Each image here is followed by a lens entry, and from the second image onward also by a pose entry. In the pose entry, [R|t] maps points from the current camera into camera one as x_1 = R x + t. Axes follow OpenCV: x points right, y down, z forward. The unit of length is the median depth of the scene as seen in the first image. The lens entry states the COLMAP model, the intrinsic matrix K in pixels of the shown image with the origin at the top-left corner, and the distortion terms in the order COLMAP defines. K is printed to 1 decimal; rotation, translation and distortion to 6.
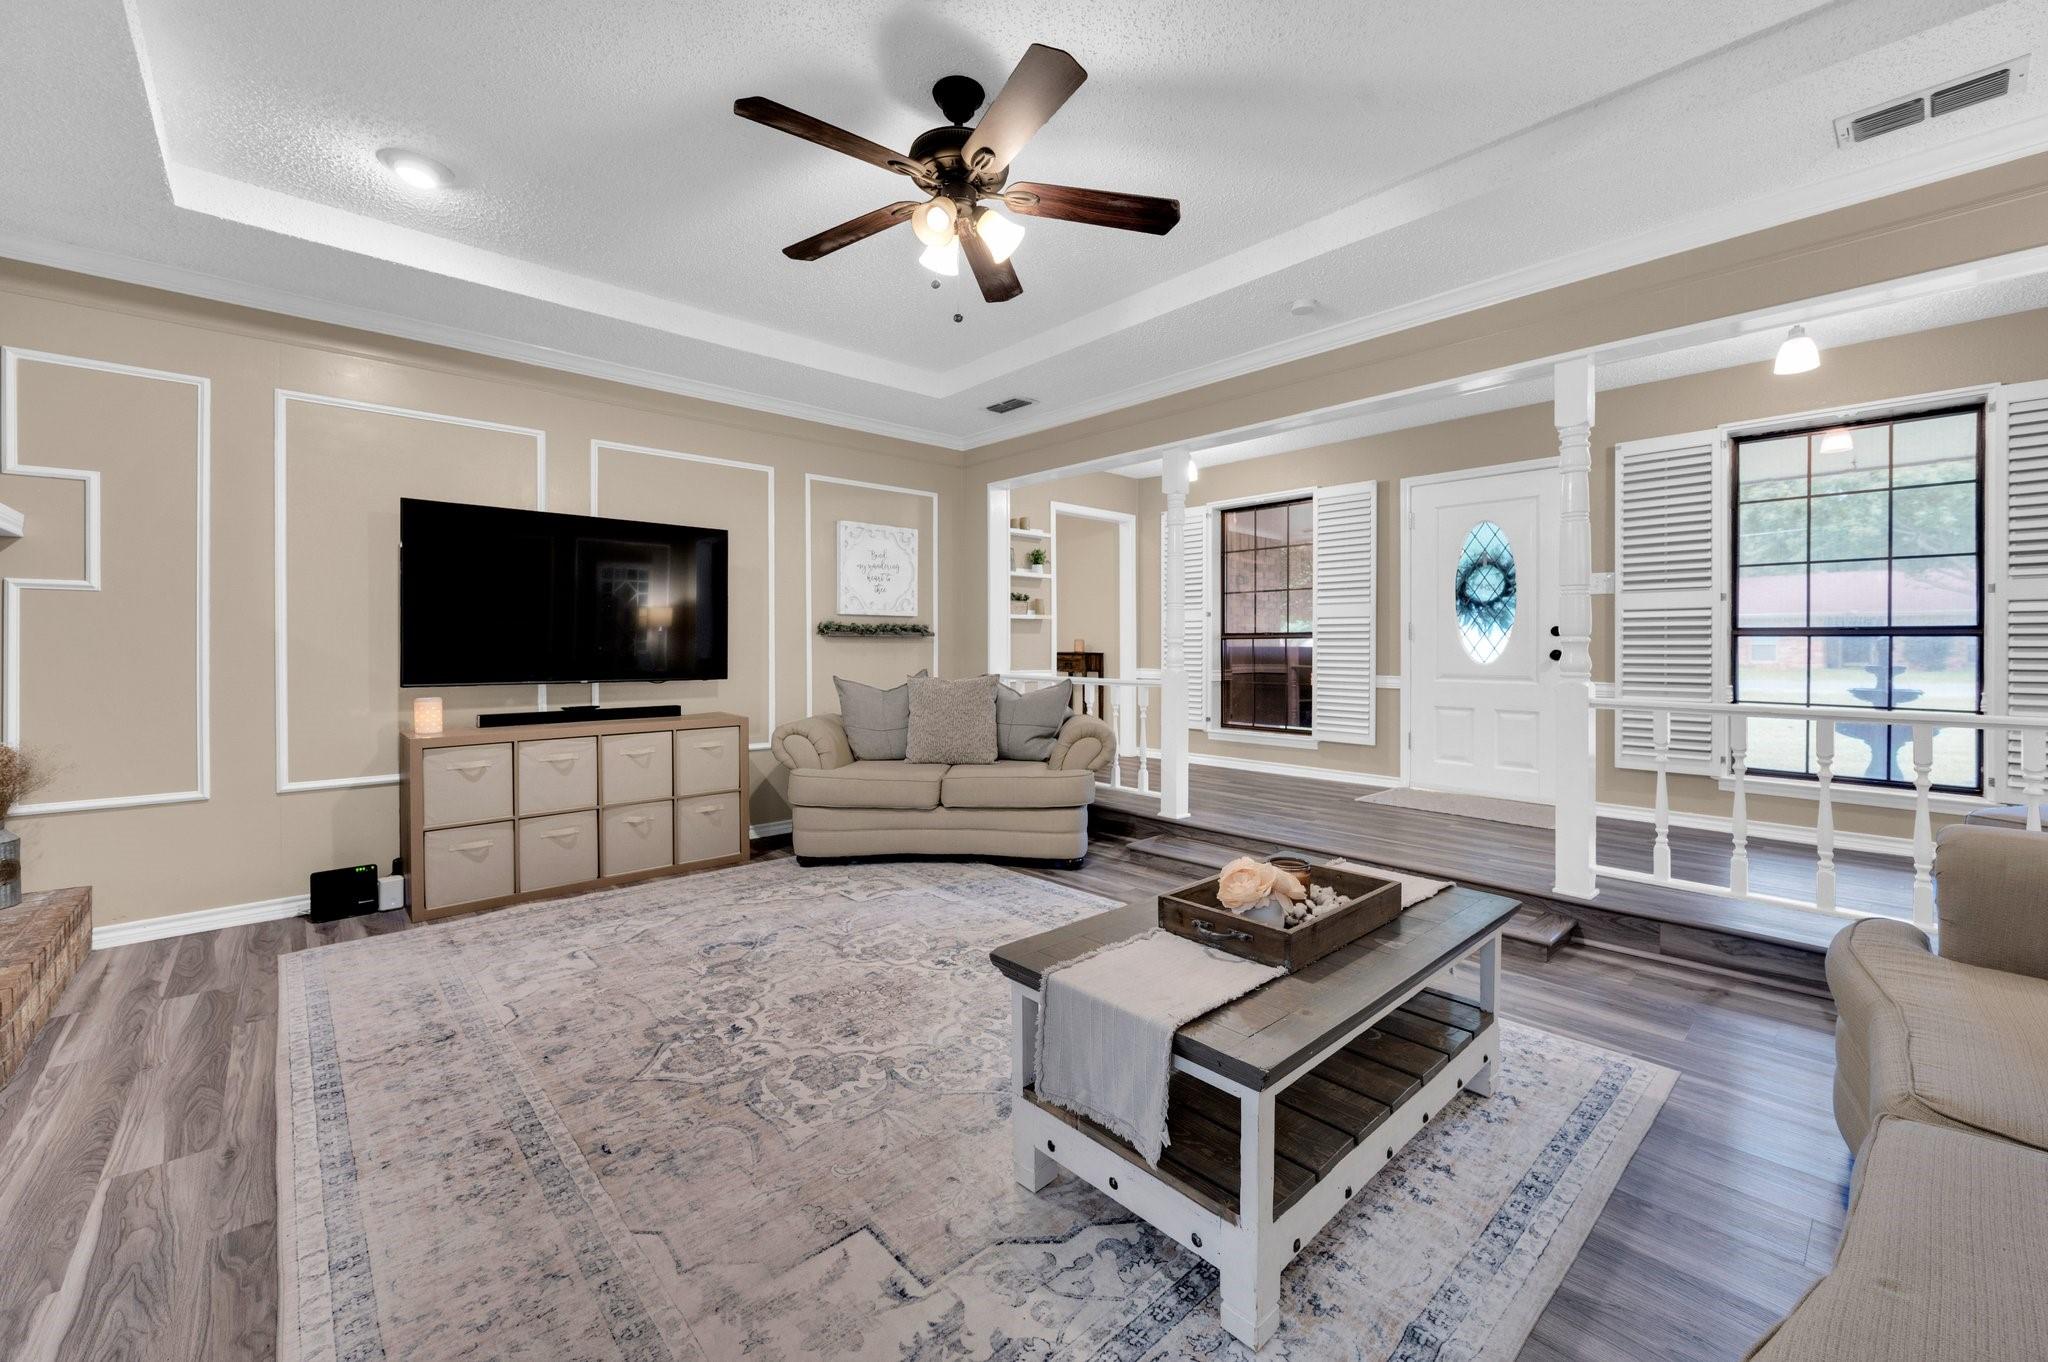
lens RADIAL K [[818.6, 0, 1024.8], [0, 818.6, 648.3], [0, 0, 1]] dist [-0.000183, -0.000176]
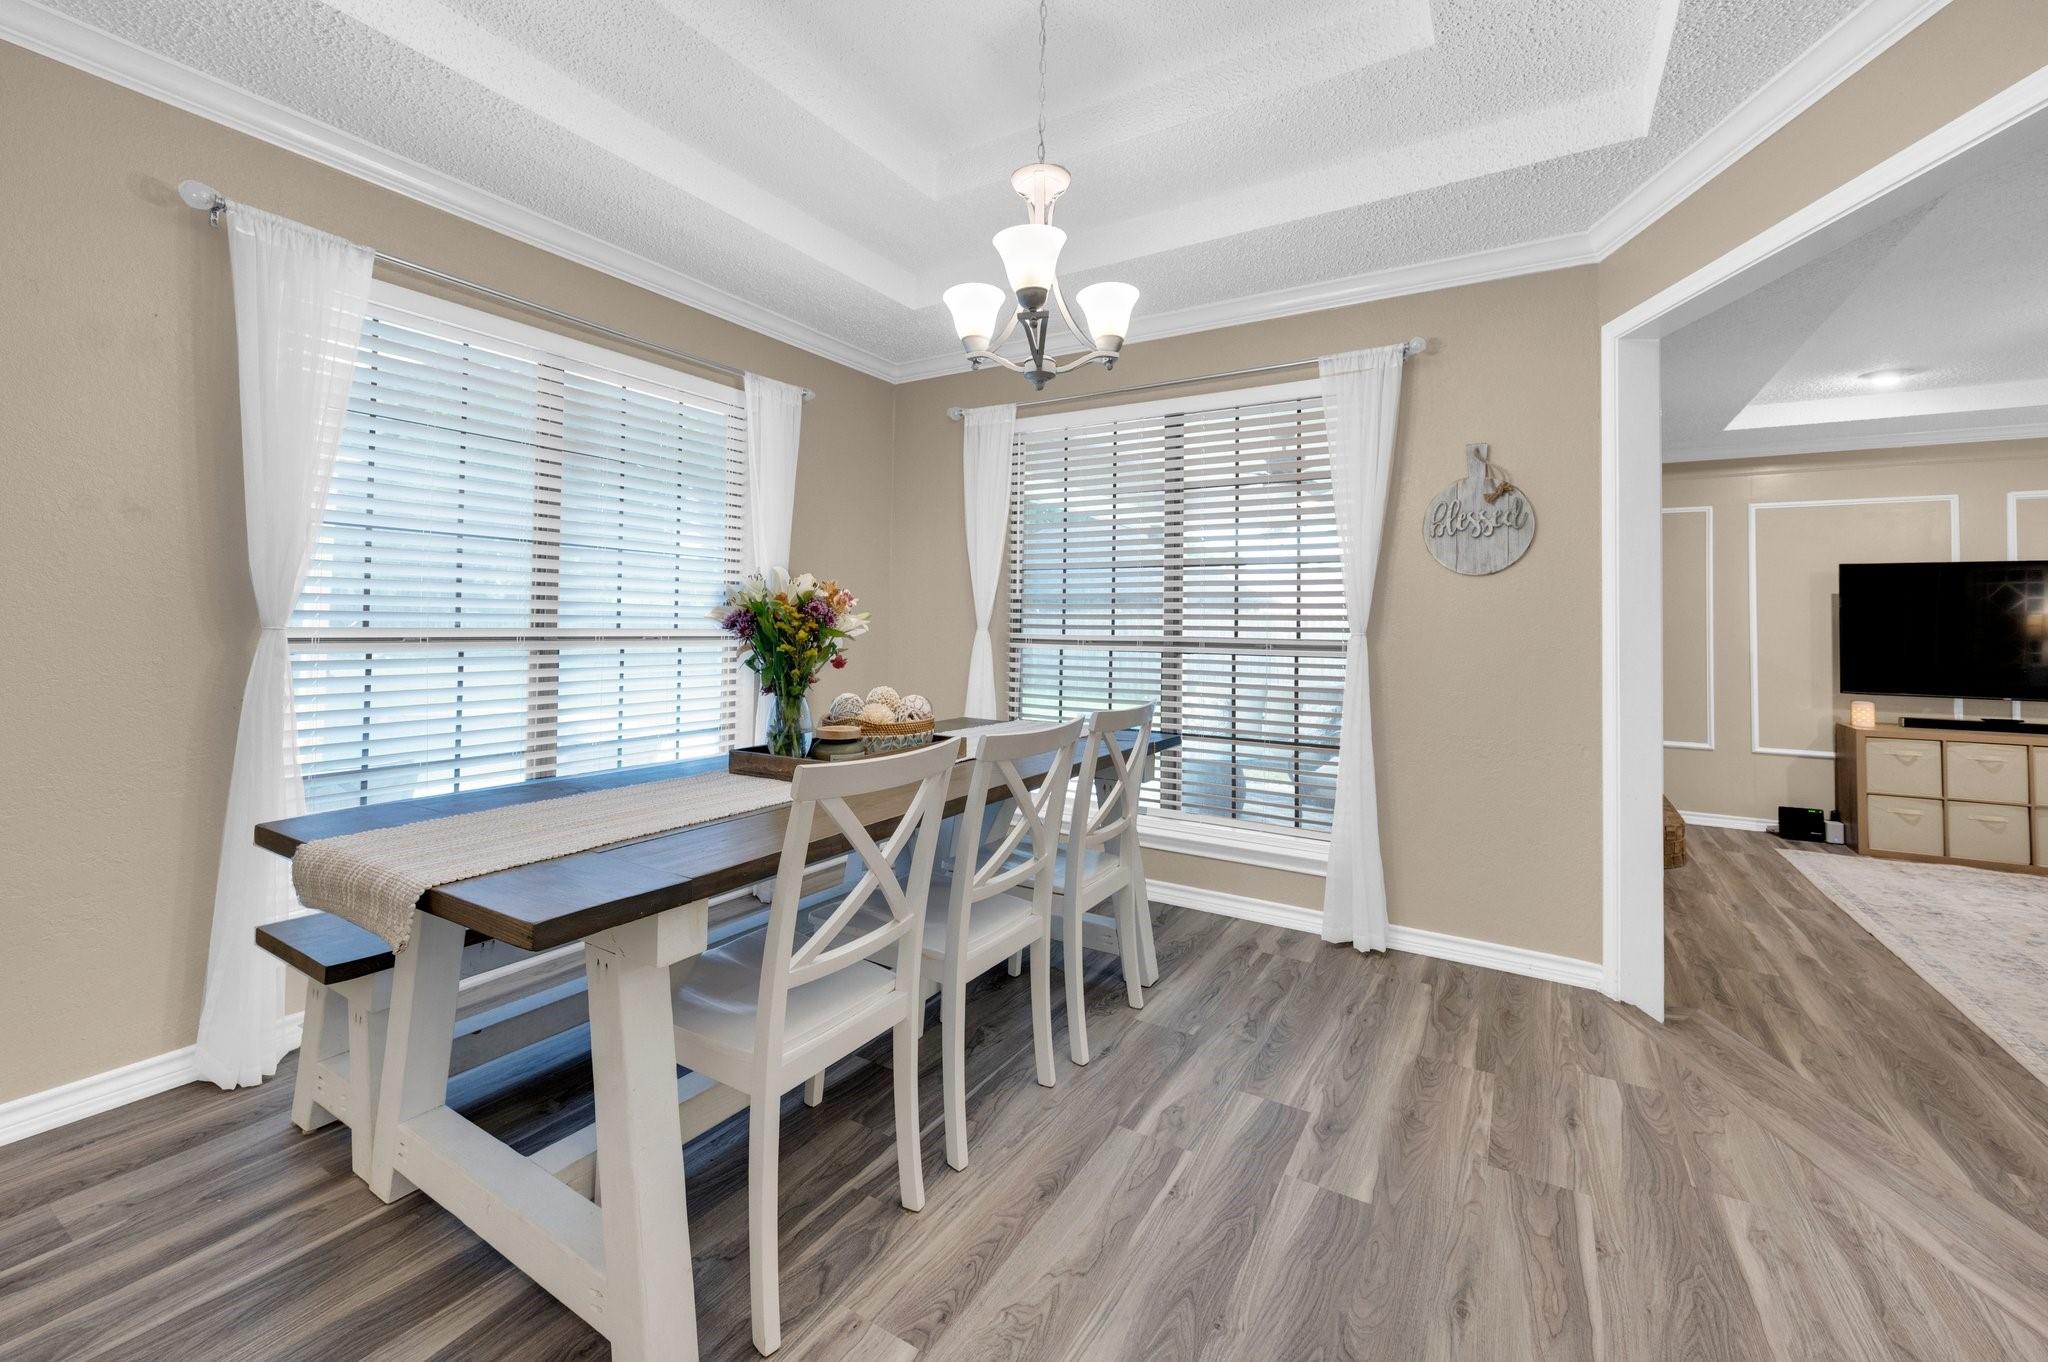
lens RADIAL K [[834.0, 0, 1021.9], [0, 834.0, 603.7], [0, 0, 1]] dist [-0.000006, -0.000094]
pose [[0.274135, -0.023327, -0.961408, 0.272596], [-0.017447, 0.999421, -0.029224, -0.042360], [0.961533, 0.024784, 0.273569, -0.814334]]
